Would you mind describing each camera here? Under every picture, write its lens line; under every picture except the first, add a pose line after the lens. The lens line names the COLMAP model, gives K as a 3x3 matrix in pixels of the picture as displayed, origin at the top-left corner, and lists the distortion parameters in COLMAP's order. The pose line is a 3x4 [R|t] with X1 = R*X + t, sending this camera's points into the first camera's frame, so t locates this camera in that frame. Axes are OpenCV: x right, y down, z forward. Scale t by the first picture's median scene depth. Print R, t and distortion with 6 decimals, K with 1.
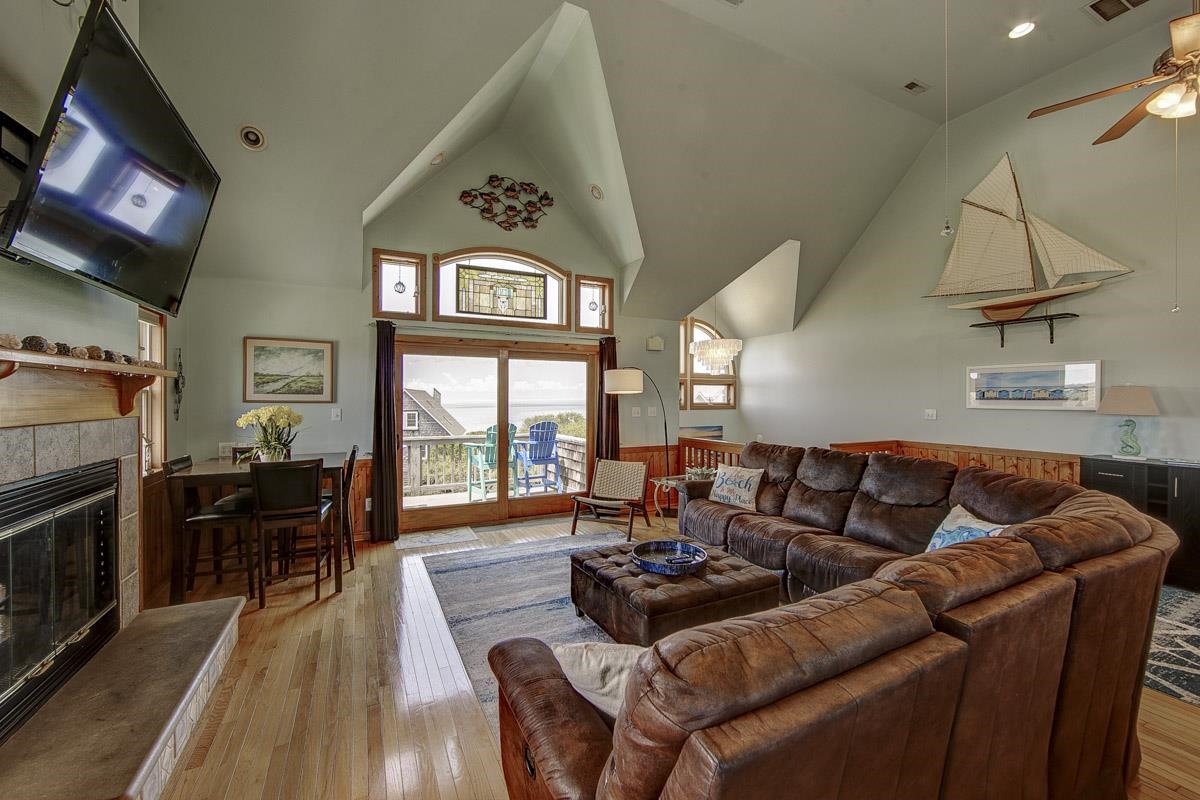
lens RADIAL K [[486.0, 0, 596.6], [0, 486.0, 402.1], [0, 0, 1]] dist [-0.006501, 0.000671]
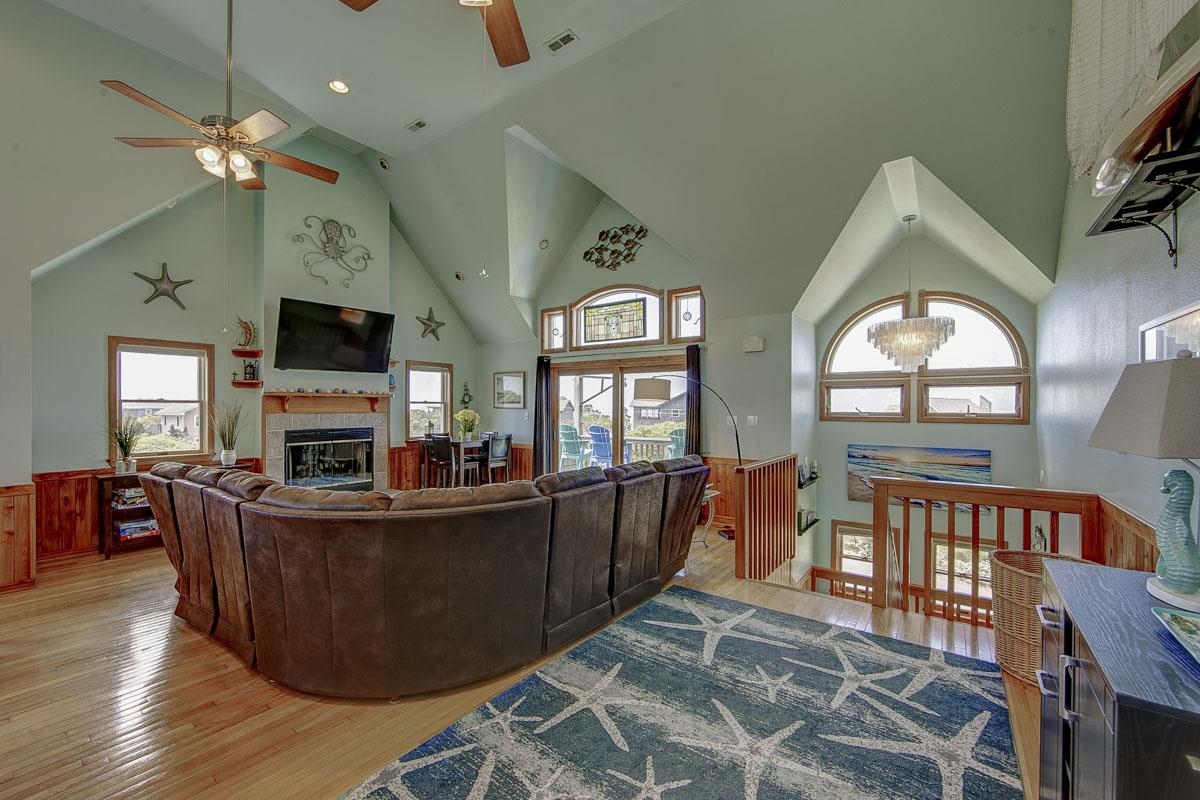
lens RADIAL K [[486.0, 0, 596.6], [0, 486.0, 402.1], [0, 0, 1]] dist [-0.006501, 0.000671]
pose [[0.458842, -0.009535, -0.888467, 0.919878], [-0.008381, 0.999851, -0.015059, 0.000229], [0.888479, 0.014356, 0.458694, 0.412178]]
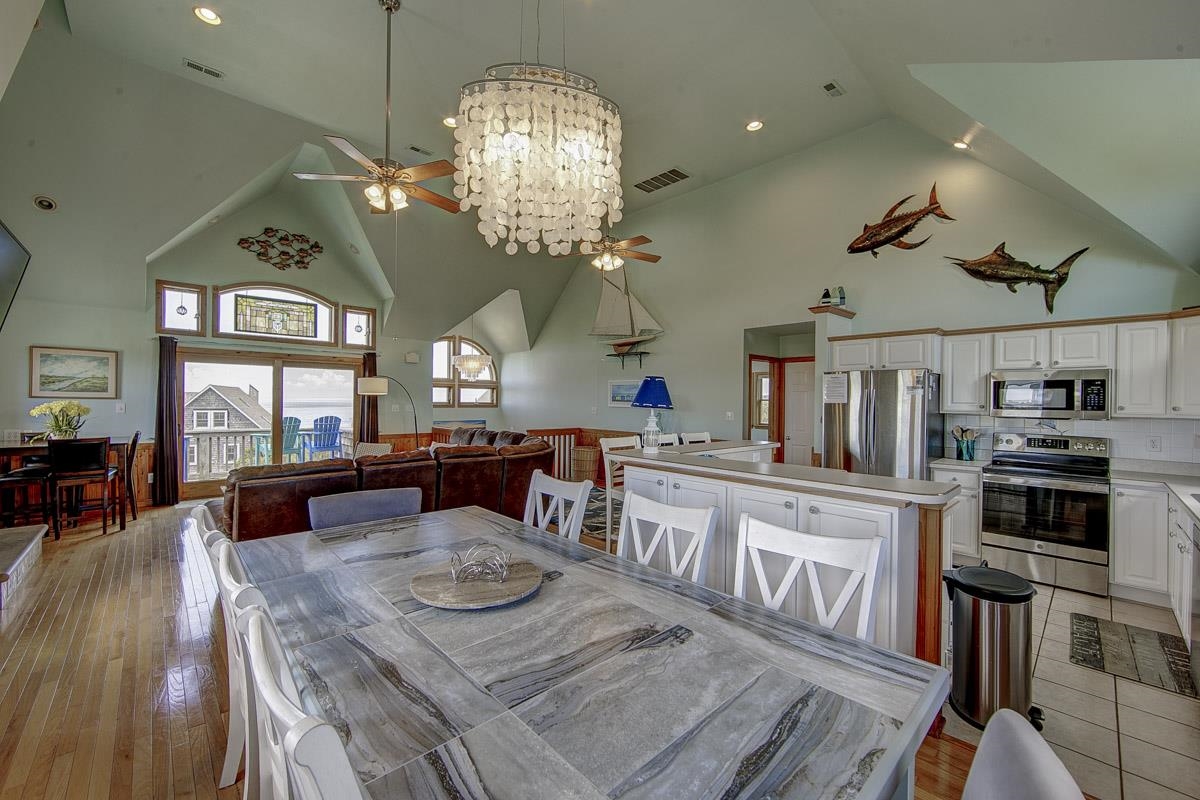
lens RADIAL K [[480.4, 0, 594.0], [0, 480.4, 404.9], [0, 0, 1]] dist [-0.002976, 0.000546]
pose [[0.957237, 0.007246, 0.289213, 0.263044], [-0.008659, 0.999956, 0.003607, 0.001436], [-0.289174, -0.005957, 0.957258, -0.511682]]
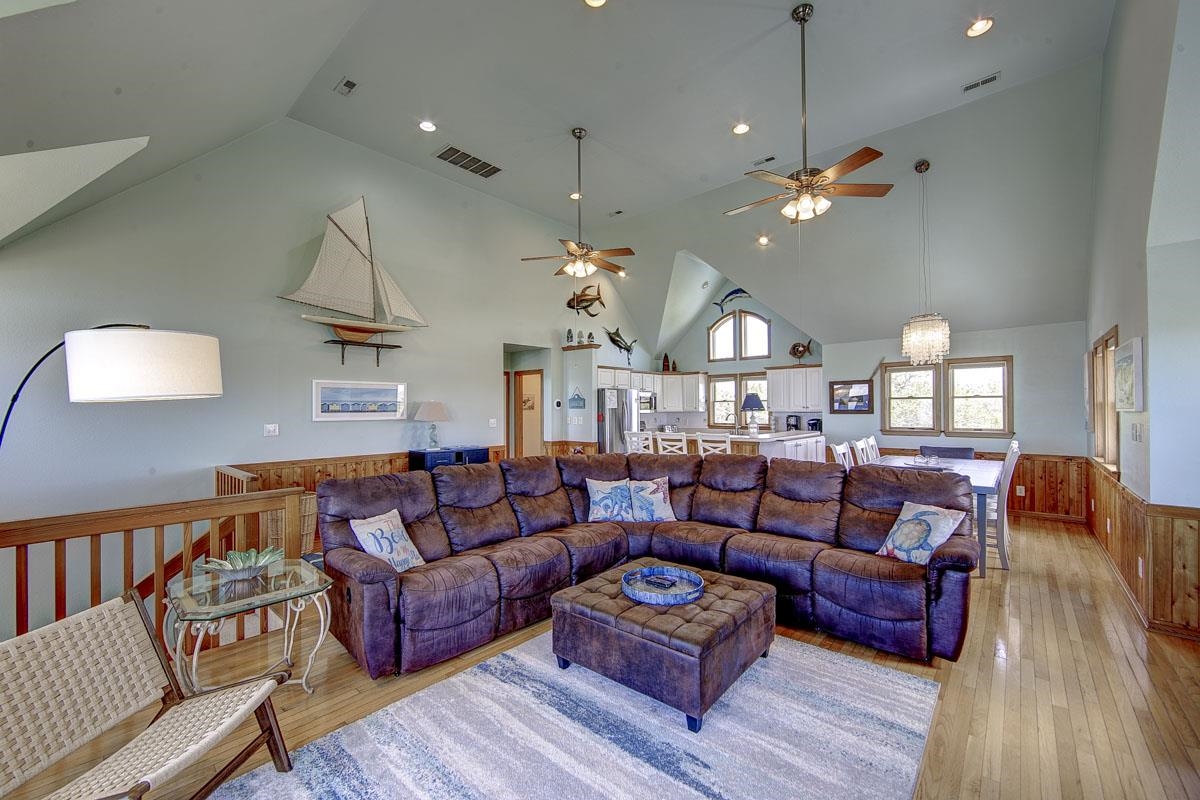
lens RADIAL K [[480.4, 0, 594.0], [0, 480.4, 404.9], [0, 0, 1]] dist [-0.002976, 0.000546]
pose [[-0.371744, 0.006629, 0.928312, -0.373307], [0.014408, 0.999895, -0.001370, -0.011698], [-0.928223, 0.012865, -0.371801, 0.841684]]
